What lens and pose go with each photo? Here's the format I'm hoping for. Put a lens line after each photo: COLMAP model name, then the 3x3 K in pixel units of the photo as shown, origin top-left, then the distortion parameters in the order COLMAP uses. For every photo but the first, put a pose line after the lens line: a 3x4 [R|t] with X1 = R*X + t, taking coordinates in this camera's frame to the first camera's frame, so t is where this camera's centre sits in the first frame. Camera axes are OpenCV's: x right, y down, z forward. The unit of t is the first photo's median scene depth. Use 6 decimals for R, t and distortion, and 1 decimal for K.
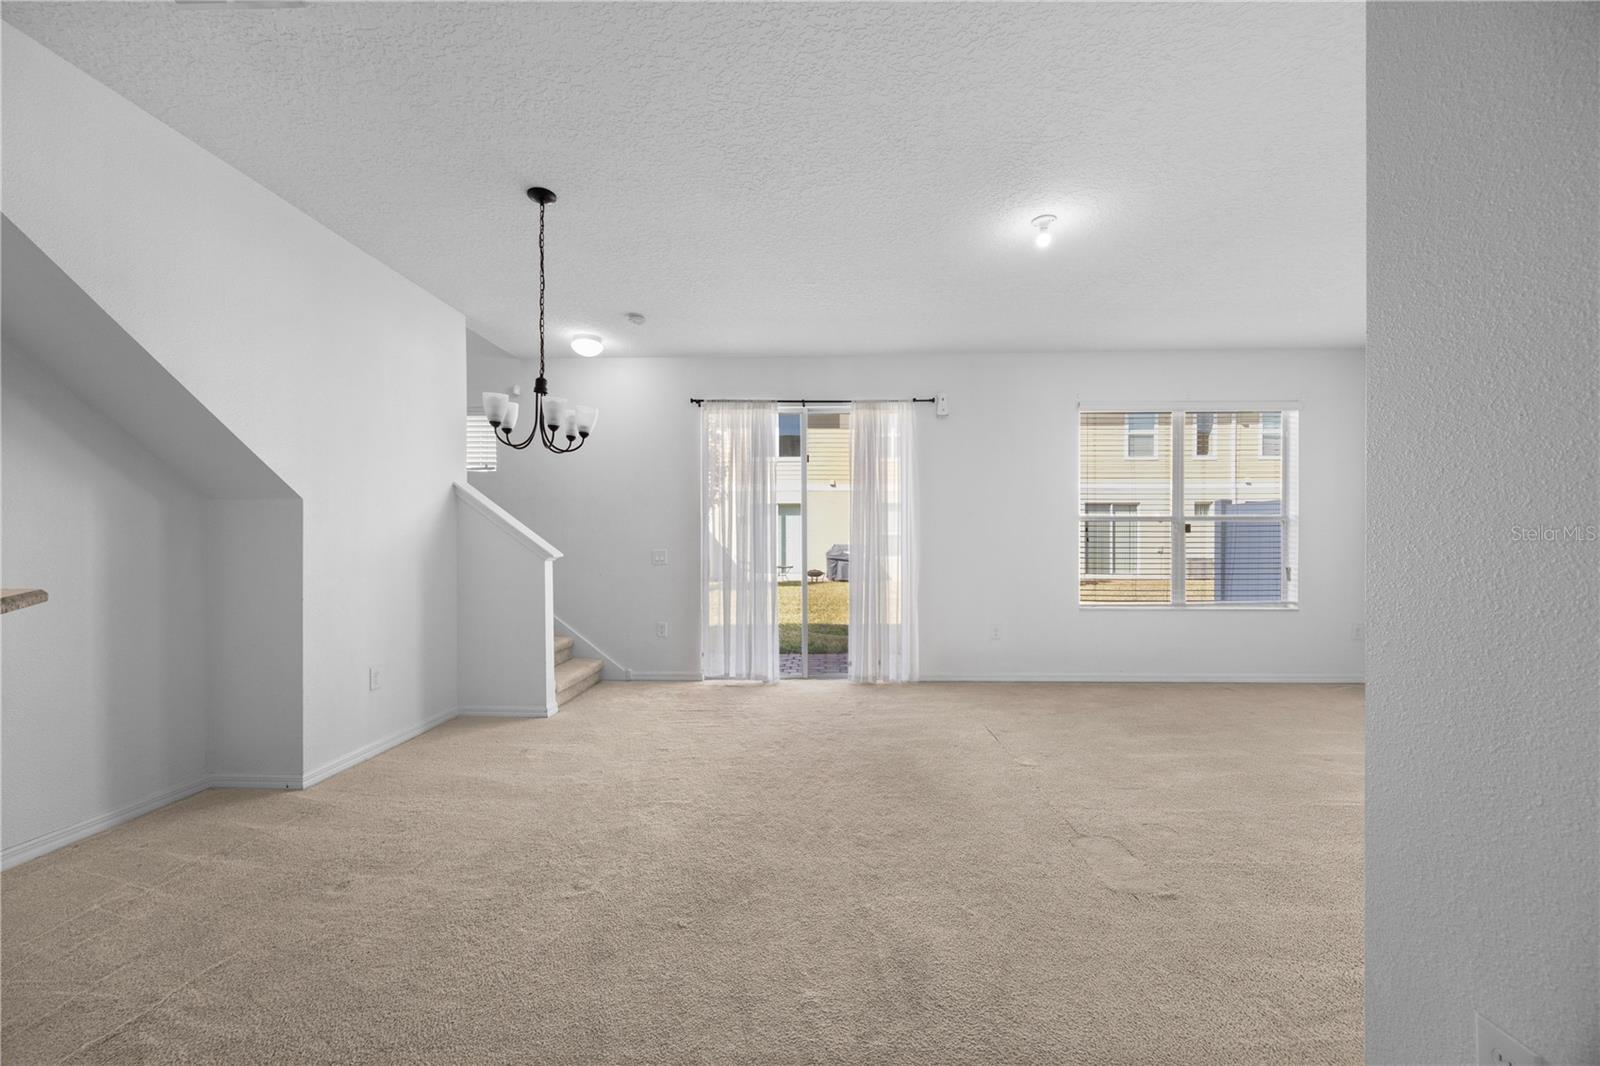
lens RADIAL K [[609.5, 0, 802.5], [0, 609.5, 547.8], [0, 0, 1]] dist [-0.001261, -0.000245]
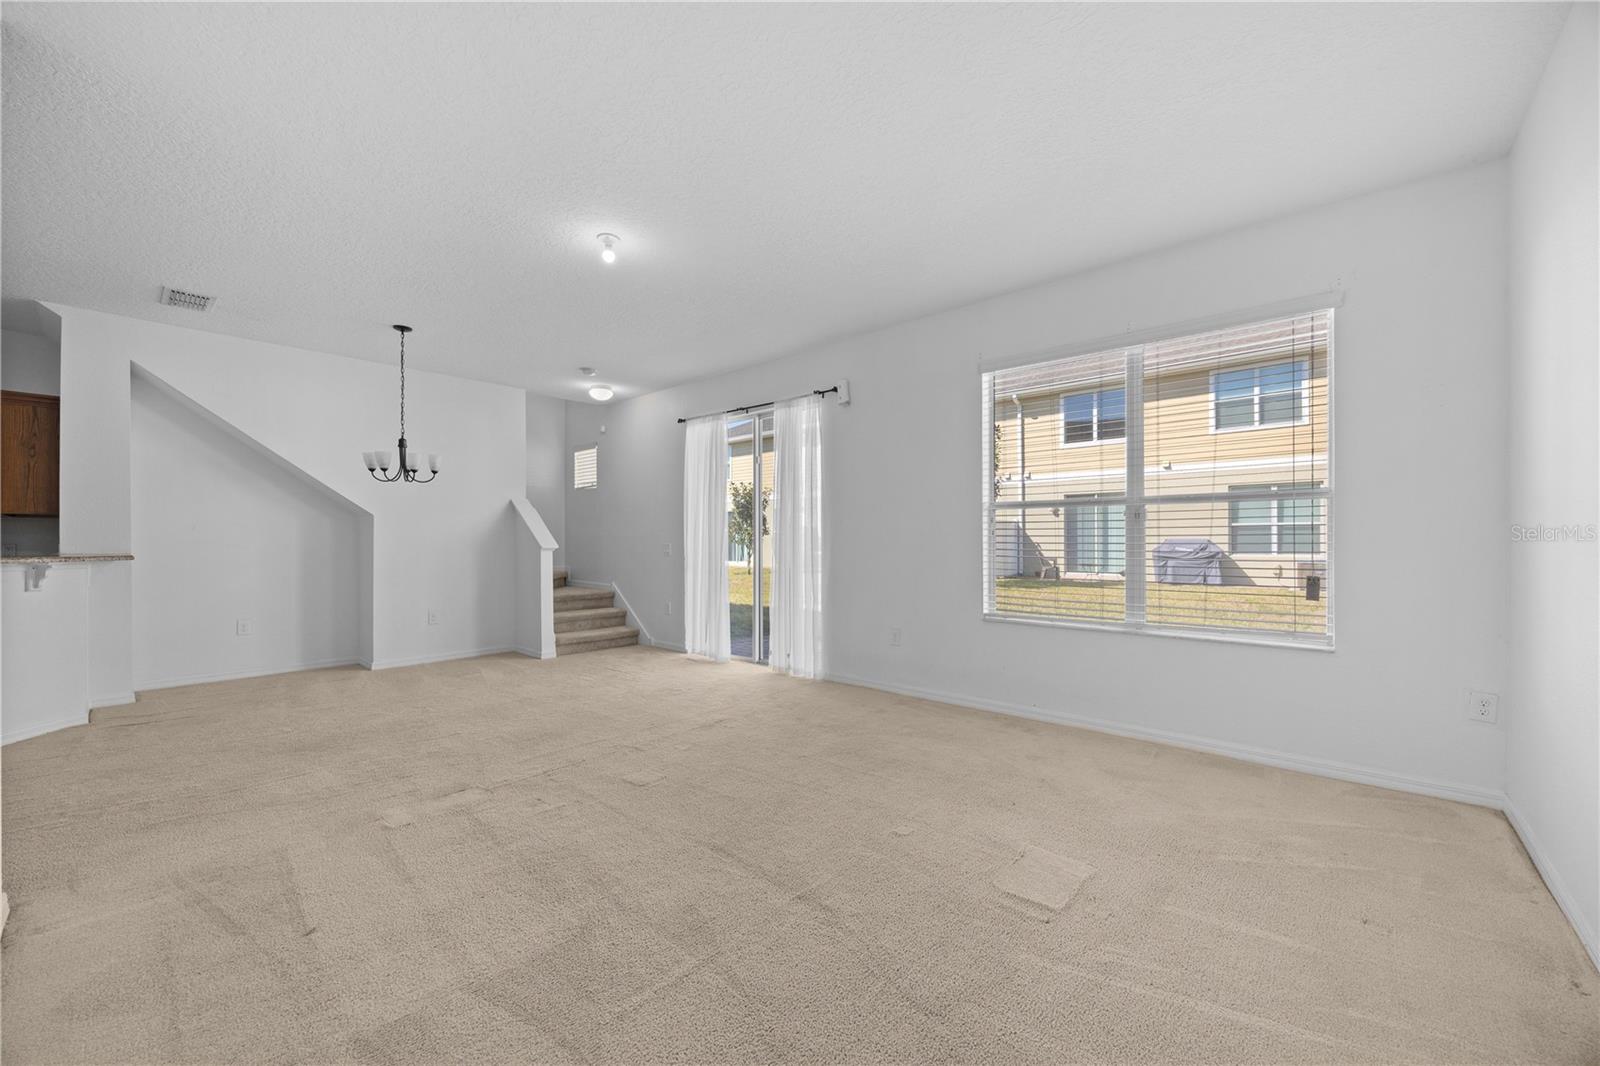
lens RADIAL K [[609.5, 0, 799.2], [0, 609.5, 537.1], [0, 0, 1]] dist [-0.001261, -0.000245]
pose [[0.765522, -0.004134, -0.643397, 0.783056], [-0.002617, 0.999951, -0.009538, 0.000991], [0.643405, 0.008985, 0.765473, 0.227783]]
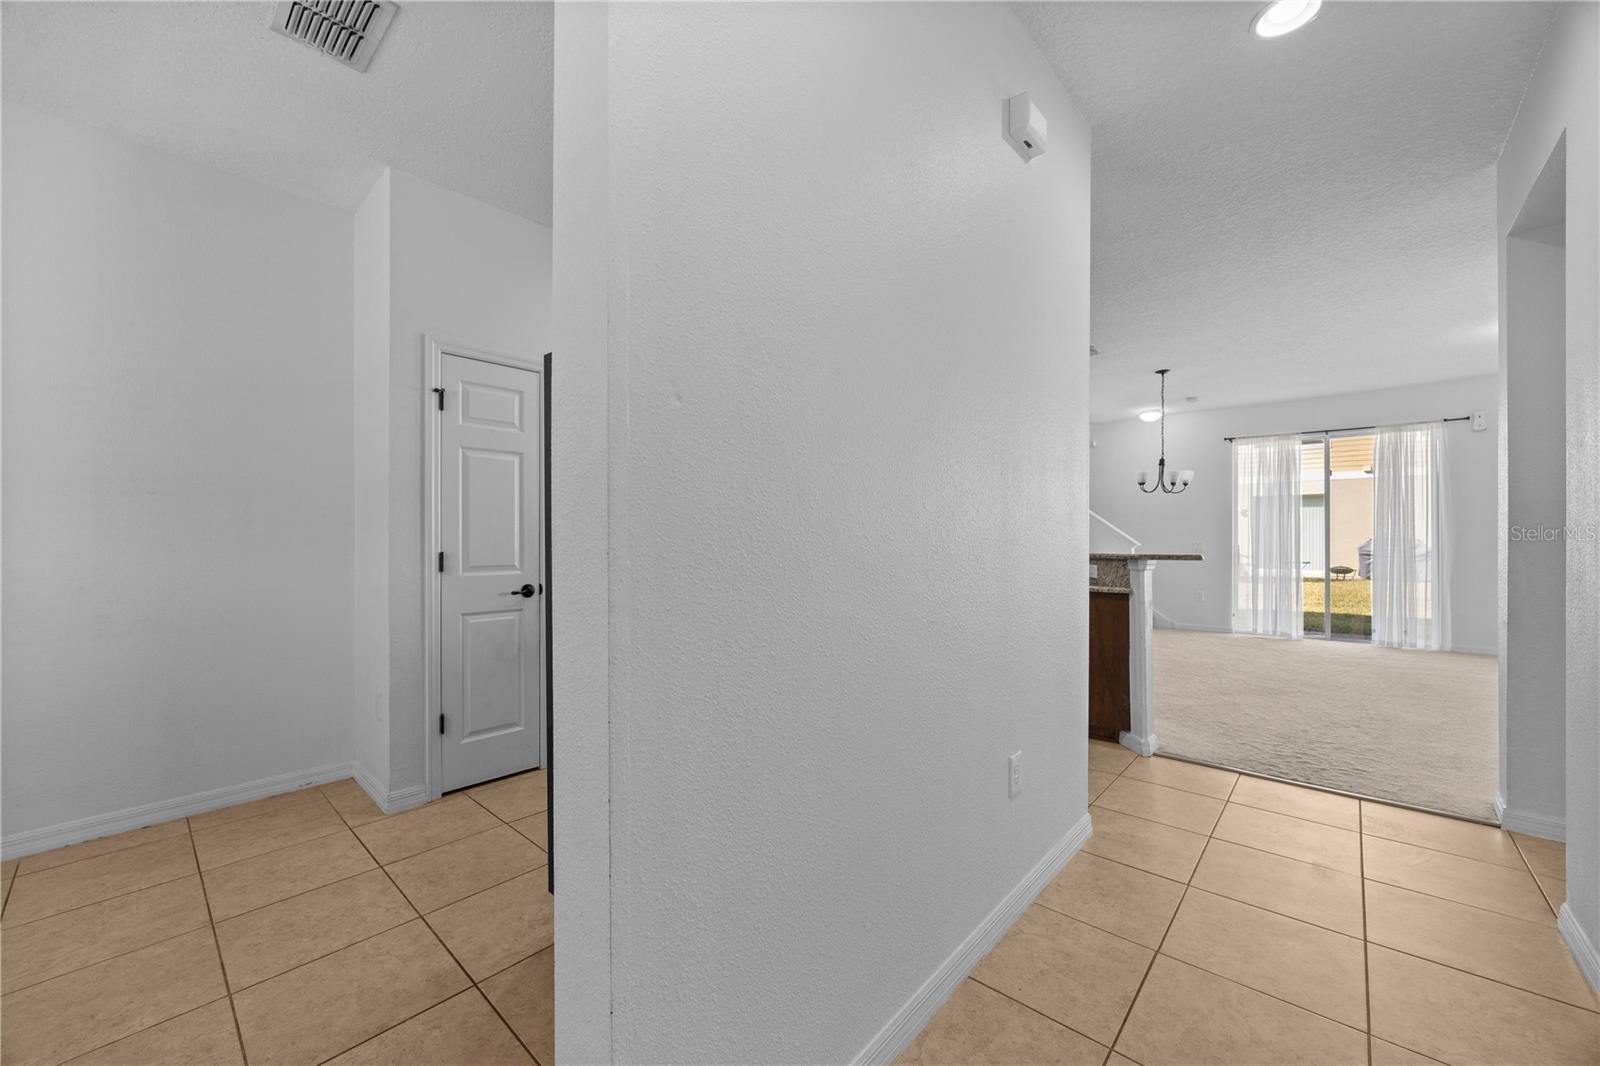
lens RADIAL K [[609.5, 0, 806.6], [0, 609.5, 539.1], [0, 0, 1]] dist [-0.001261, -0.000245]
pose [[0.762222, 0.000210, -0.647316, -0.002634], [-0.004312, 0.999979, -0.004753, 0.007199], [0.647302, 0.006414, 0.762207, -0.746227]]
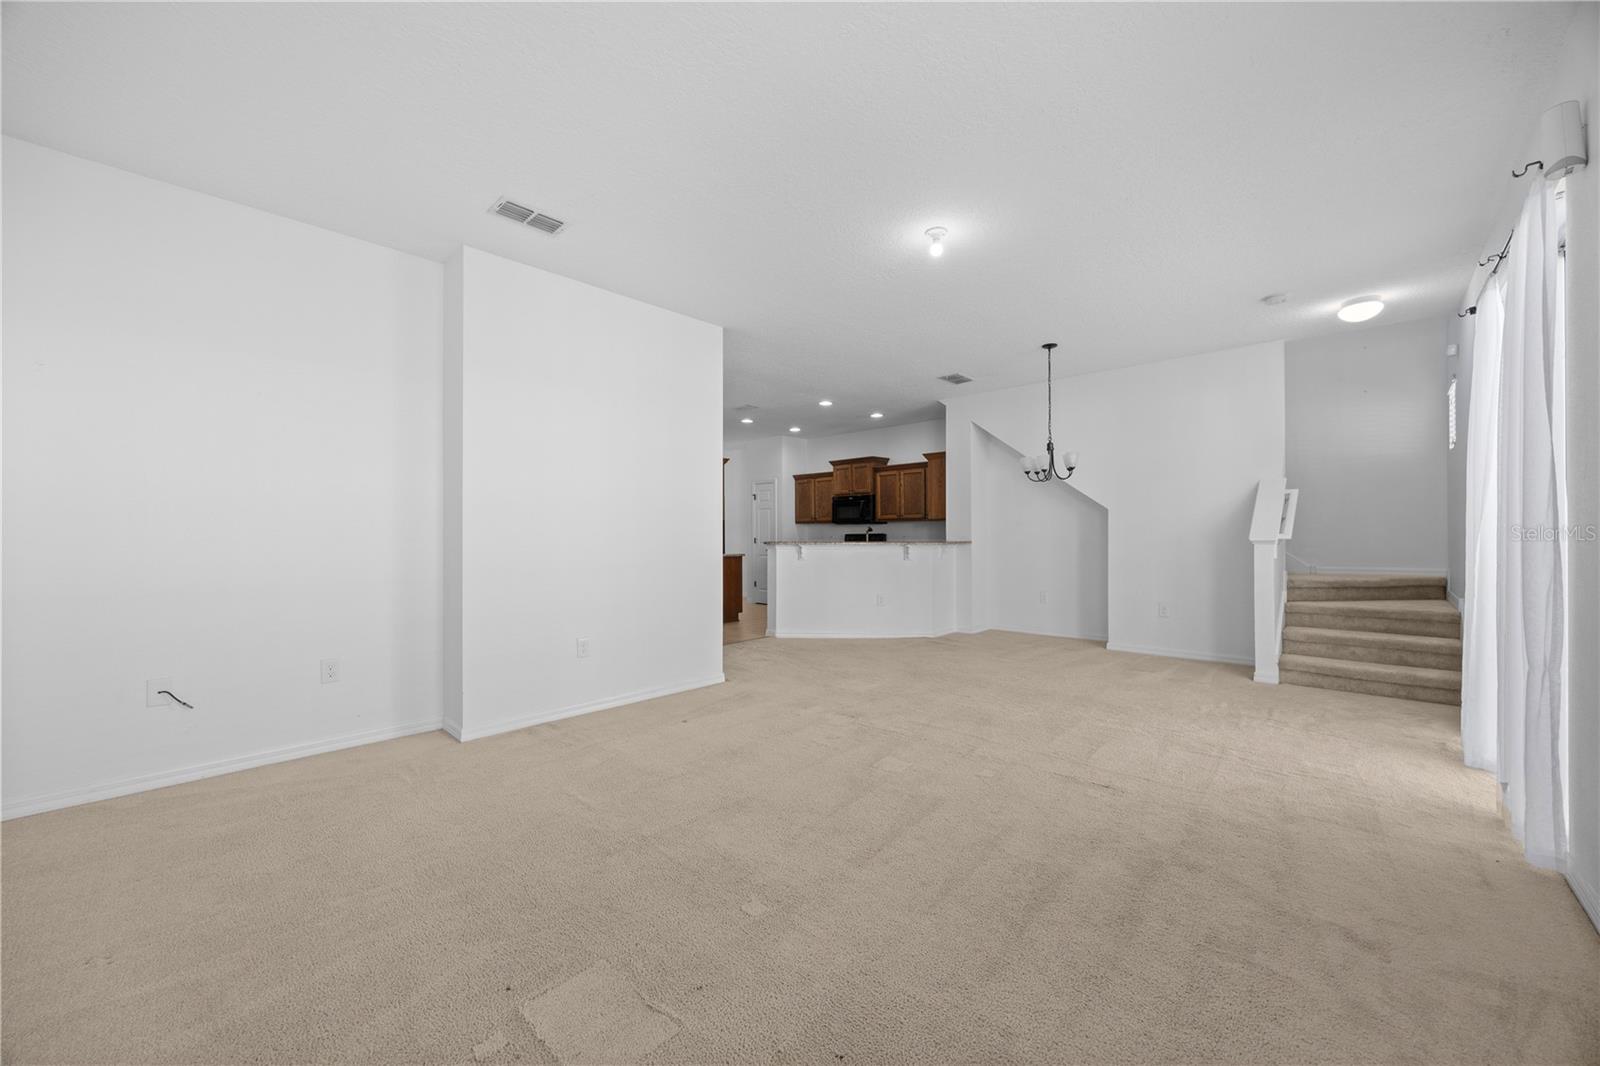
lens RADIAL K [[609.5, 0, 812.9], [0, 609.5, 532.3], [0, 0, 1]] dist [-0.001261, -0.000245]
pose [[-0.650796, 0.001186, -0.759251, 0.795244], [0.000828, 0.999999, 0.000853, -0.002212], [0.759252, -0.000074, -0.650797, 0.892455]]
